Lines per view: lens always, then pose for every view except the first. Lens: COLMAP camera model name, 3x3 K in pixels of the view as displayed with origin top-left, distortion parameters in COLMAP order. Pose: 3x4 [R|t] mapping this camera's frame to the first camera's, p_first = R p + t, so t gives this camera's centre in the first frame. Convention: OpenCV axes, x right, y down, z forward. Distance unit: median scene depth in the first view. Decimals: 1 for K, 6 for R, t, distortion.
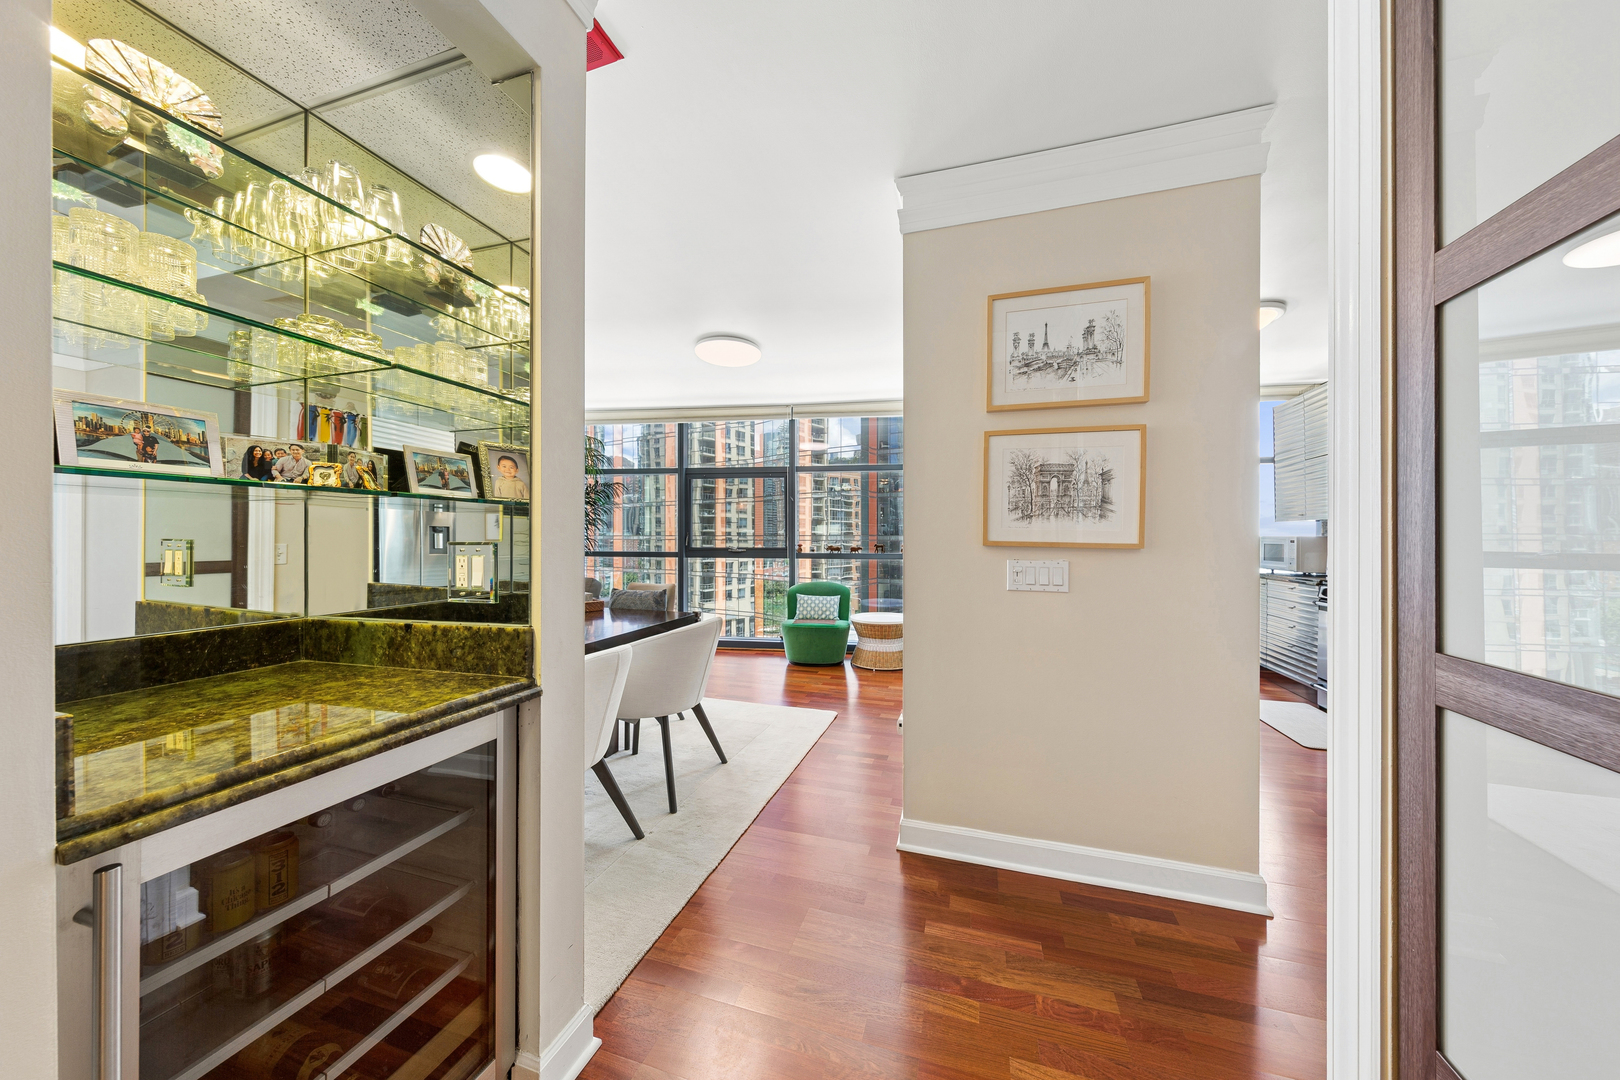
lens RADIAL K [[523.8, 0, 822.4], [0, 523.8, 536.1], [0, 0, 1]] dist [0.001824, 0.000019]
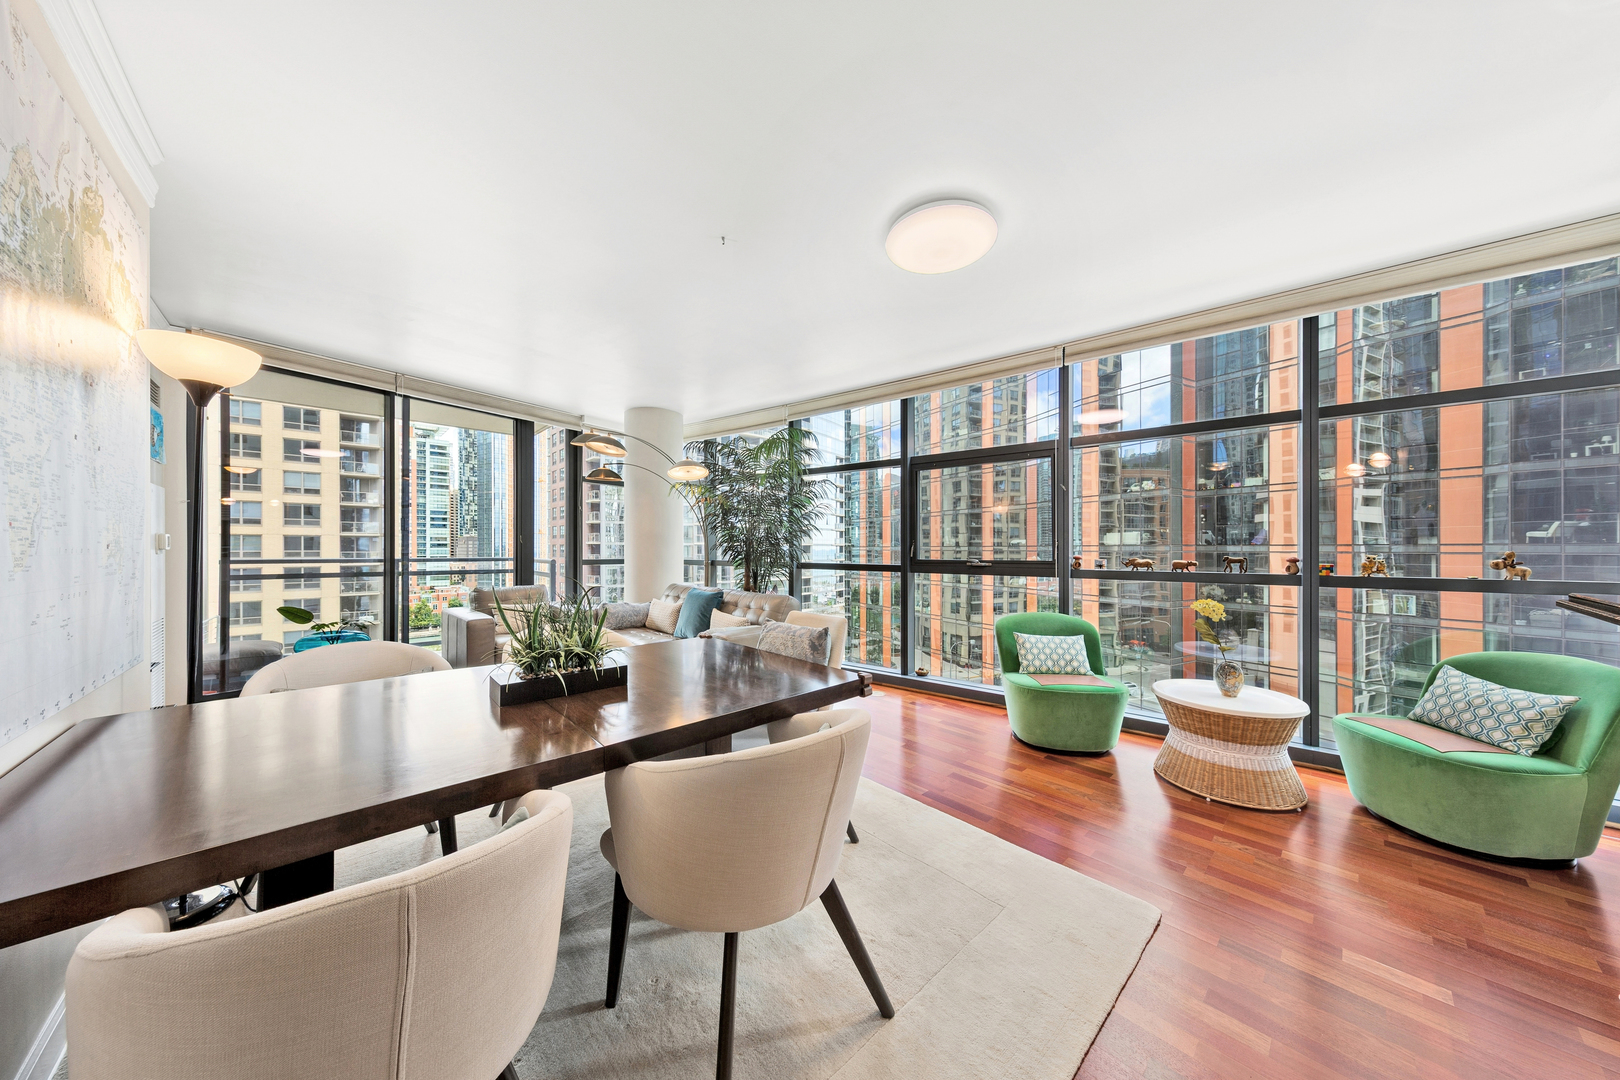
lens RADIAL K [[516.5, 0, 809.8], [0, 516.5, 544.7], [0, 0, 1]] dist [0.002606, -0.000080]
pose [[0.862712, -0.000098, -0.505696, -0.005523], [-0.002246, 0.999989, -0.004026, 0.004122], [0.505691, 0.004609, 0.862703, 0.325028]]
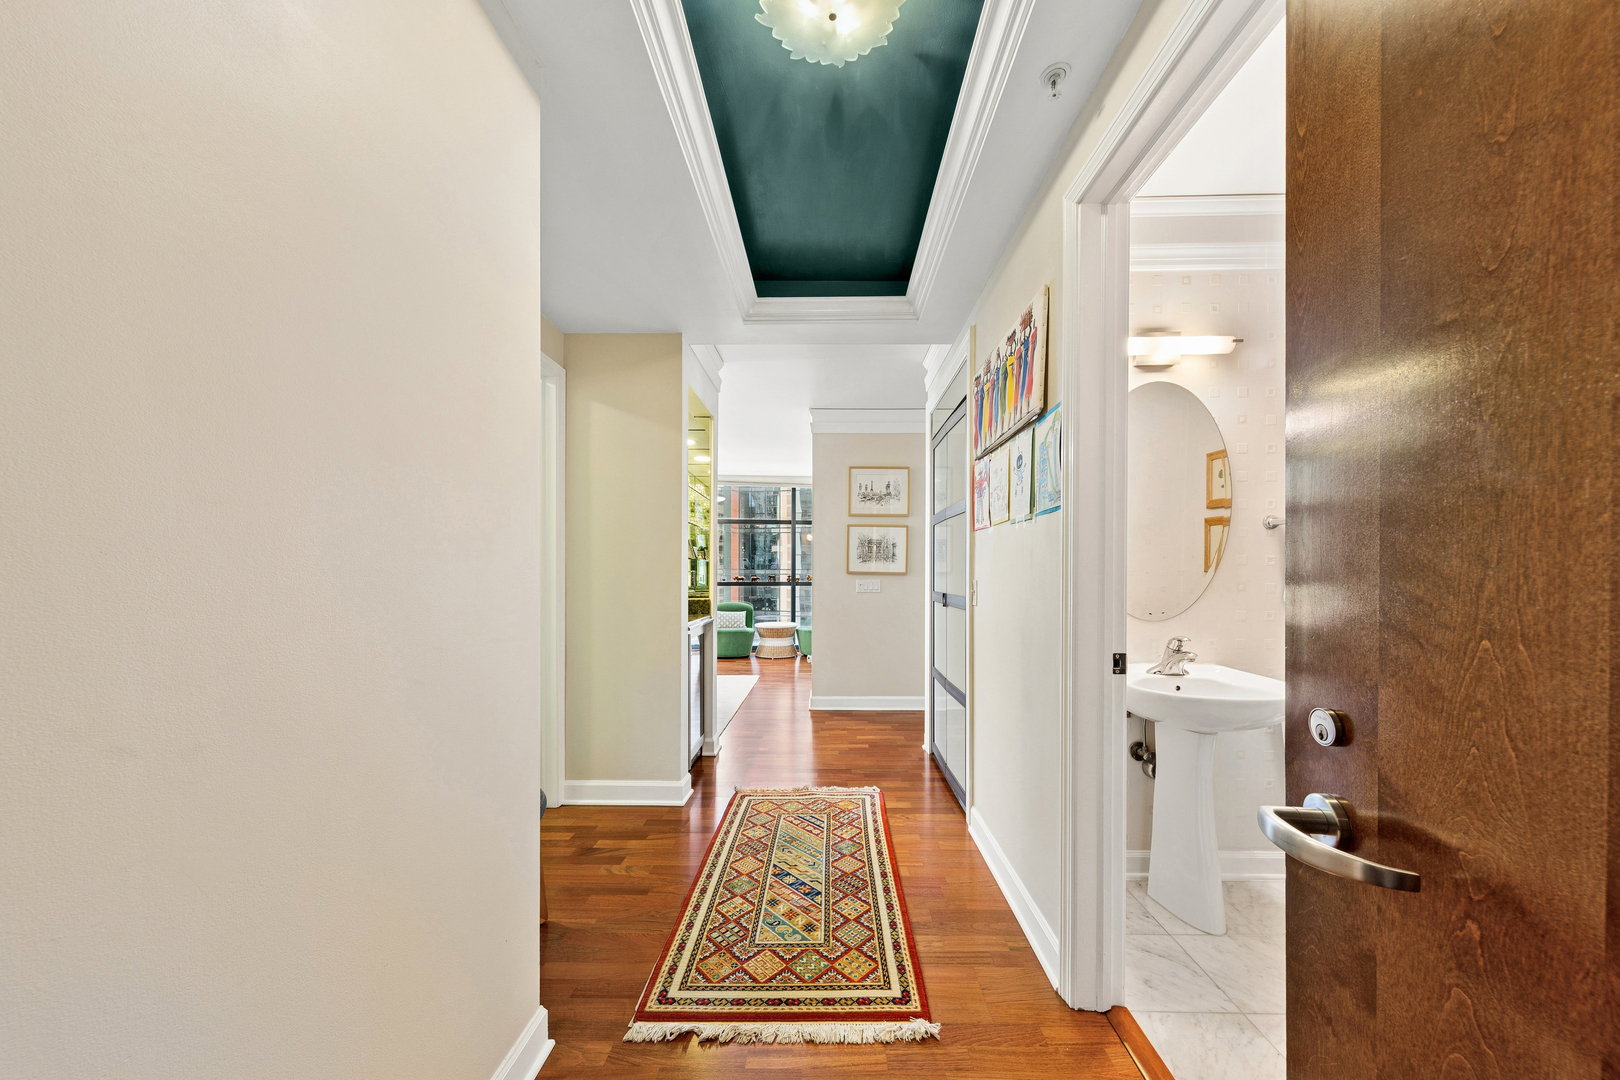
lens RADIAL K [[523.8, 0, 824.4], [0, 523.8, 574.2], [0, 0, 1]] dist [0.001824, 0.000019]
pose [[0.960937, -0.000049, 0.276766, -0.162783], [-0.001532, 0.999984, 0.005494, 0.003851], [-0.276762, -0.005704, 0.960922, -0.454721]]
